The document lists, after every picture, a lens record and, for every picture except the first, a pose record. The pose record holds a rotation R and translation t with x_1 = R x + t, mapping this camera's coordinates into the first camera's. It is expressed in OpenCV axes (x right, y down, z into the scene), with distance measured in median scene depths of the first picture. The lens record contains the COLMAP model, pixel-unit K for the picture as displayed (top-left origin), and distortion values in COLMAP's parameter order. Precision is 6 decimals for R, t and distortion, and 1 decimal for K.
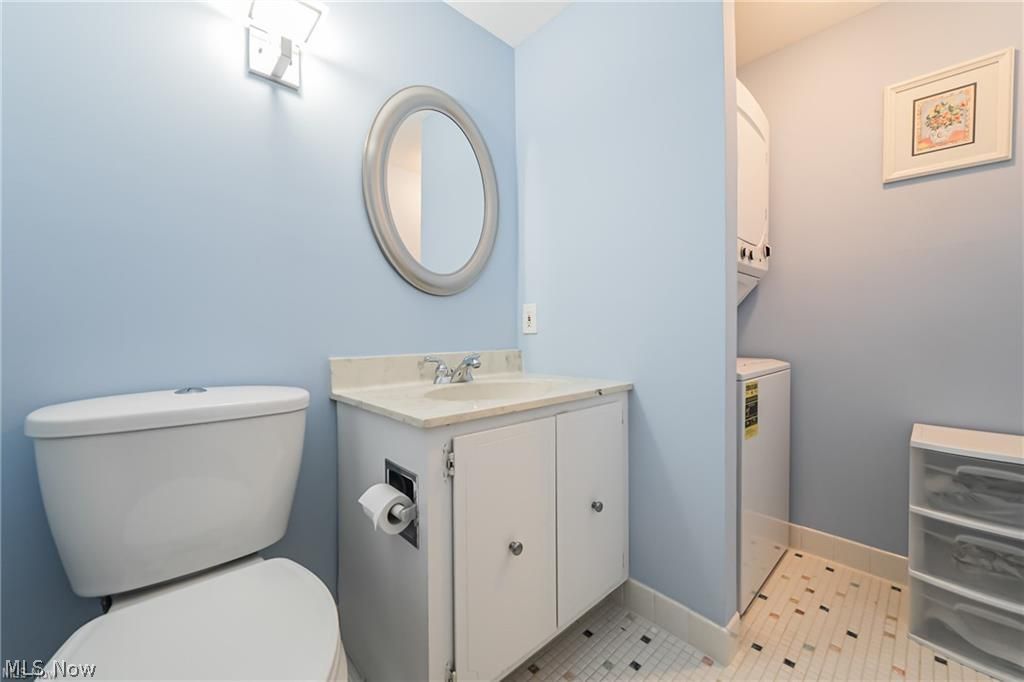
lens RADIAL K [[392.3, 0, 512.0], [0, 392.3, 341.0], [0, 0, 1]] dist [0.000565, -0.000005]
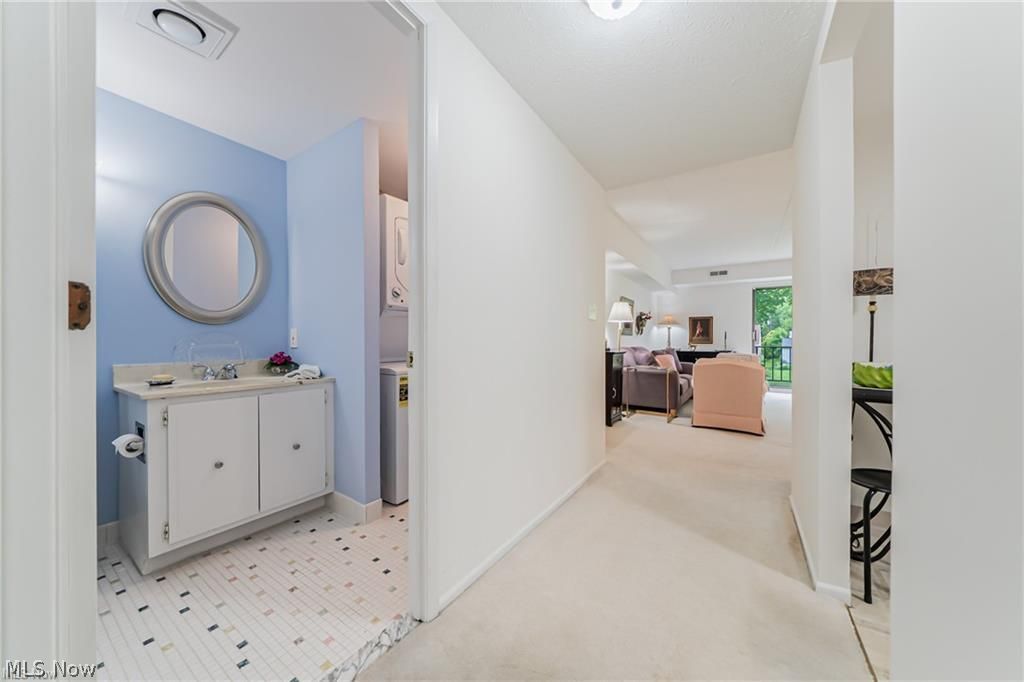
lens RADIAL K [[358.7, 0, 510.1], [0, 358.7, 343.4], [0, 0, 1]] dist [0.000351, -0.000027]
pose [[0.971007, 0.007274, 0.238942, 0.722751], [-0.006040, 0.999964, -0.005896, -0.044704], [-0.238976, 0.004282, 0.971016, -0.776252]]
